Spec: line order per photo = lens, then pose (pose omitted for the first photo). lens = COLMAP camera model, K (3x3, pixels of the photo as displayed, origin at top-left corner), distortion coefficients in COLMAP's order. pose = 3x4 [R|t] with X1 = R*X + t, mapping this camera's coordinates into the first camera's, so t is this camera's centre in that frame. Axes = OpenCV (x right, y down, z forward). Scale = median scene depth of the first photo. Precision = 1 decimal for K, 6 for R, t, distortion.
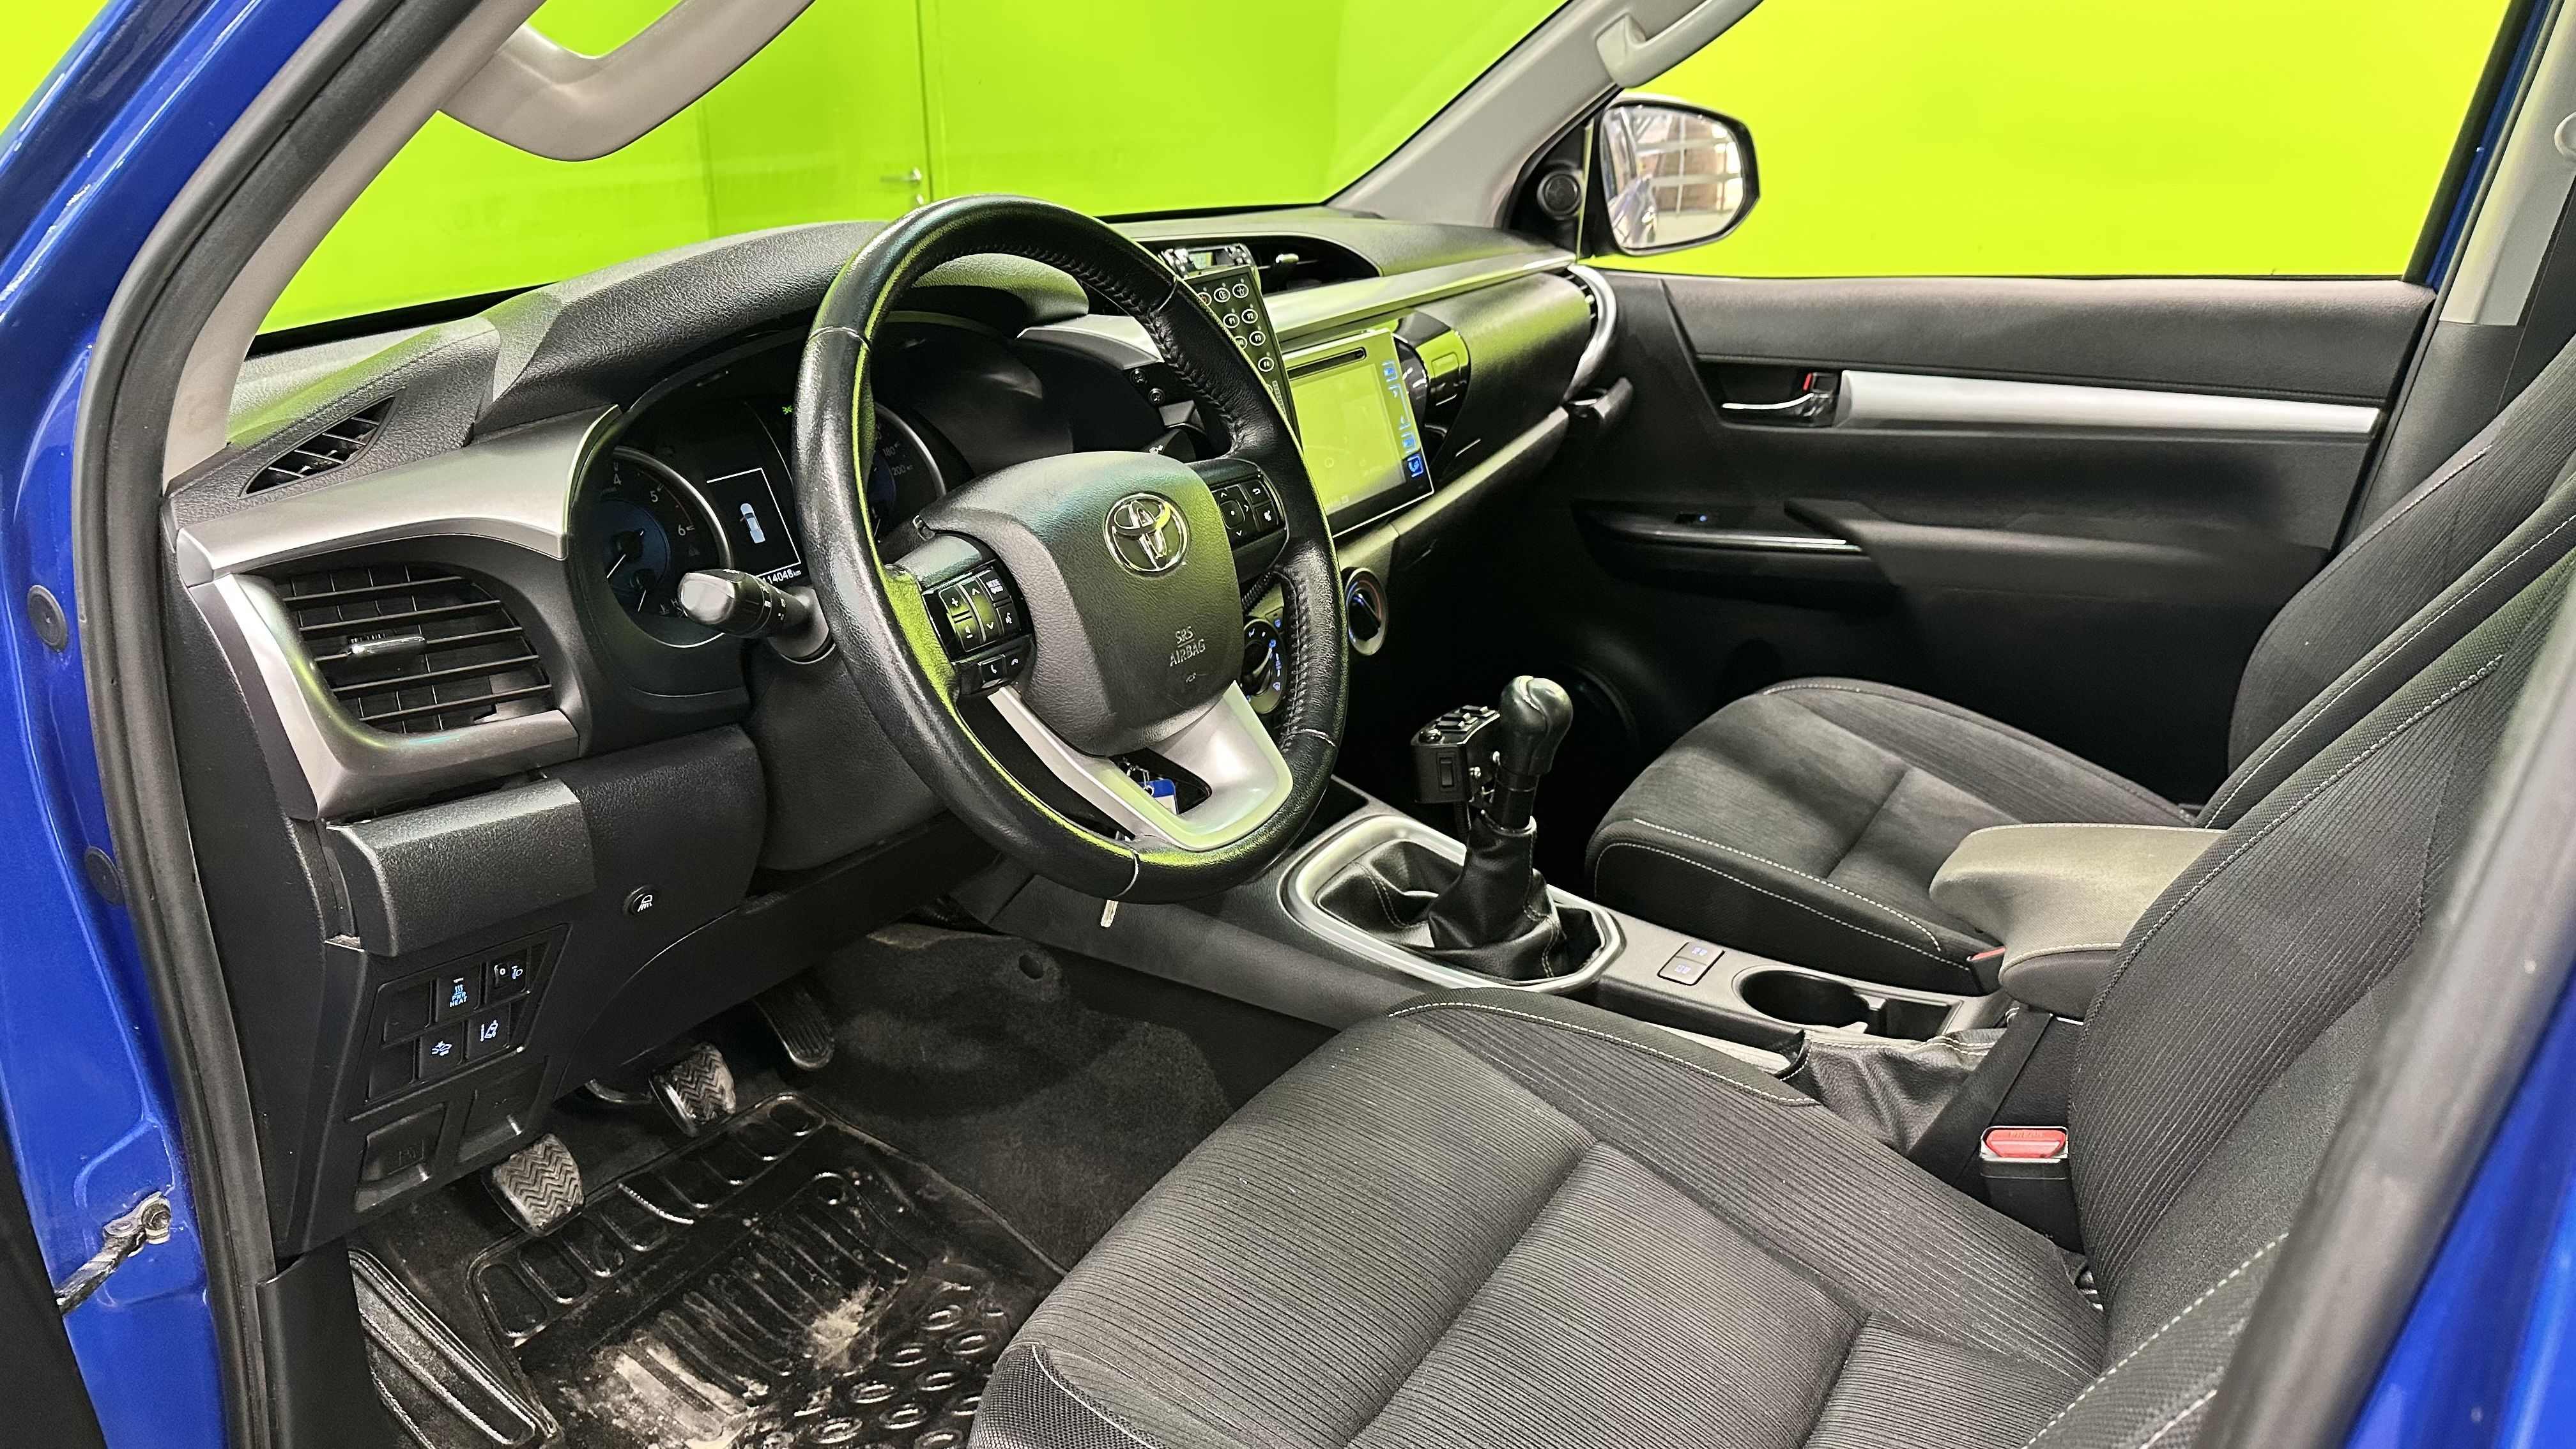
lens RADIAL K [[1812.5, 0, 1288.0], [0, 1812.5, 724.5], [0, 0, 1]] dist [-0.001603, -0.005728]
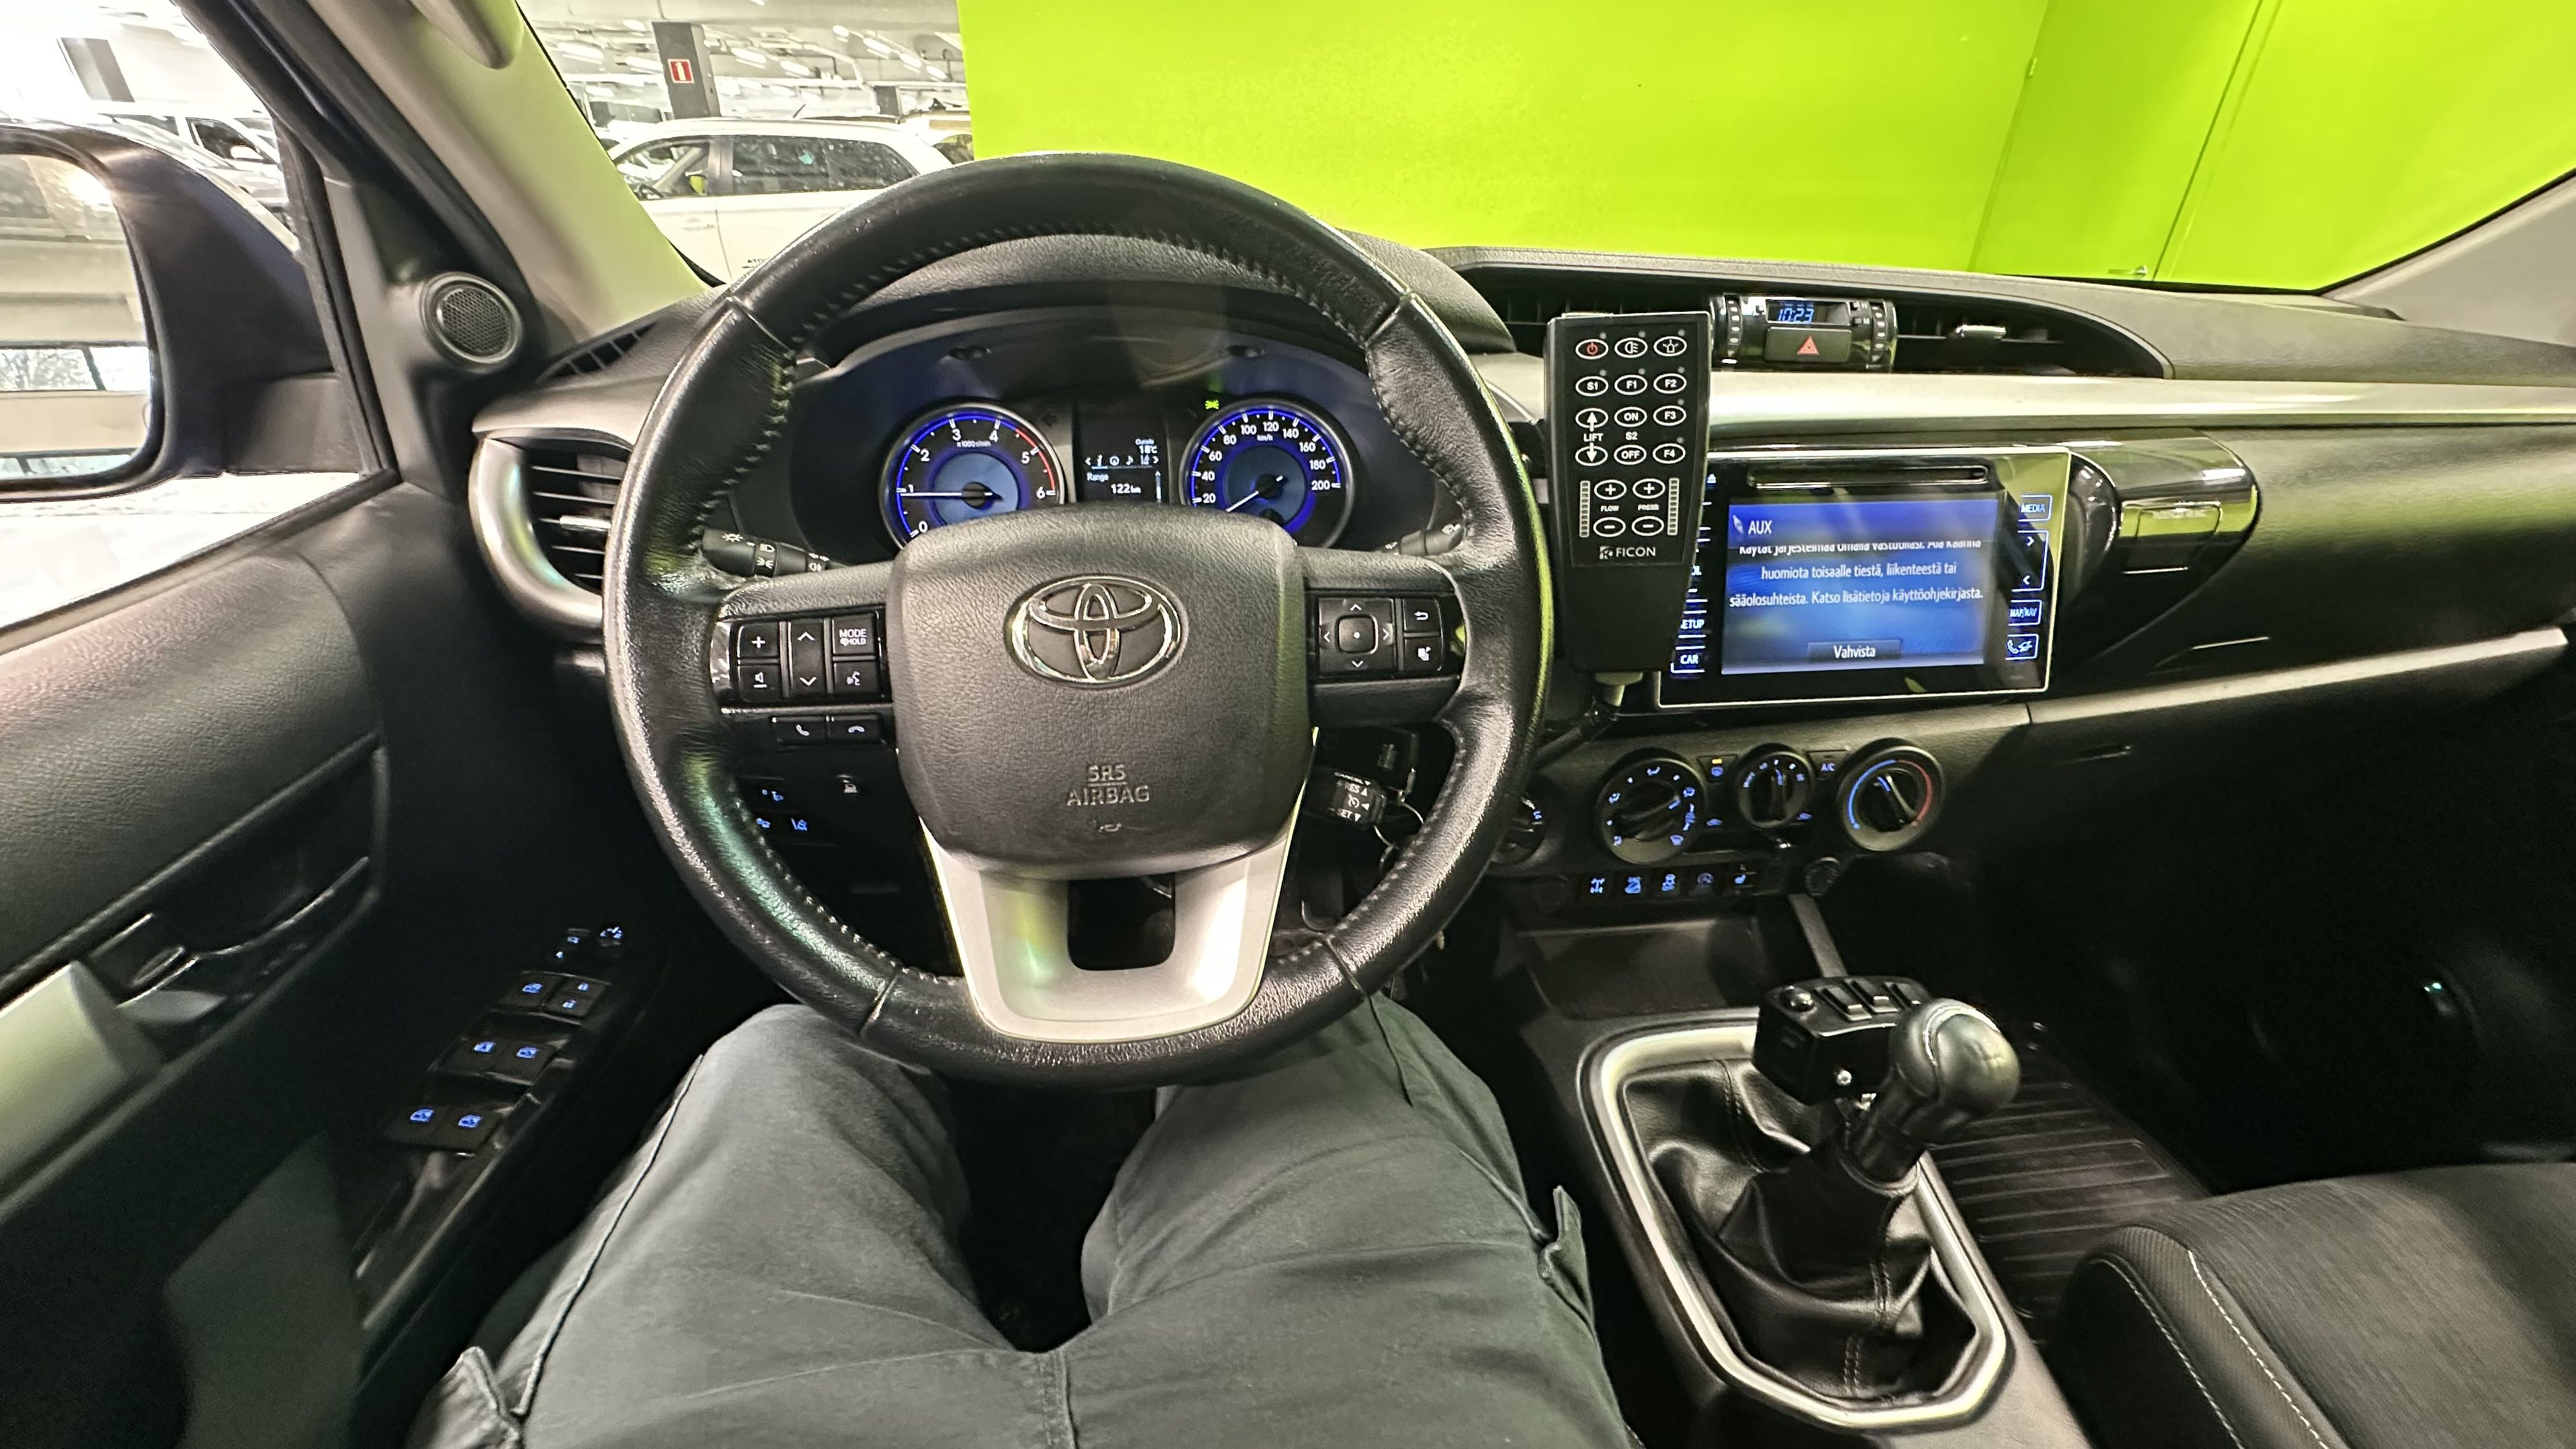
lens RADIAL K [[1035.5, 0, 1288.0], [0, 1035.5, 724.5], [0, 0, 1]] dist [0.000058, 0.000036]
pose [[0.610740, 0.383112, -0.692980, 0.256371], [-0.290592, 0.922541, 0.253918, -0.182942], [0.736581, 0.046297, 0.674762, 0.702293]]
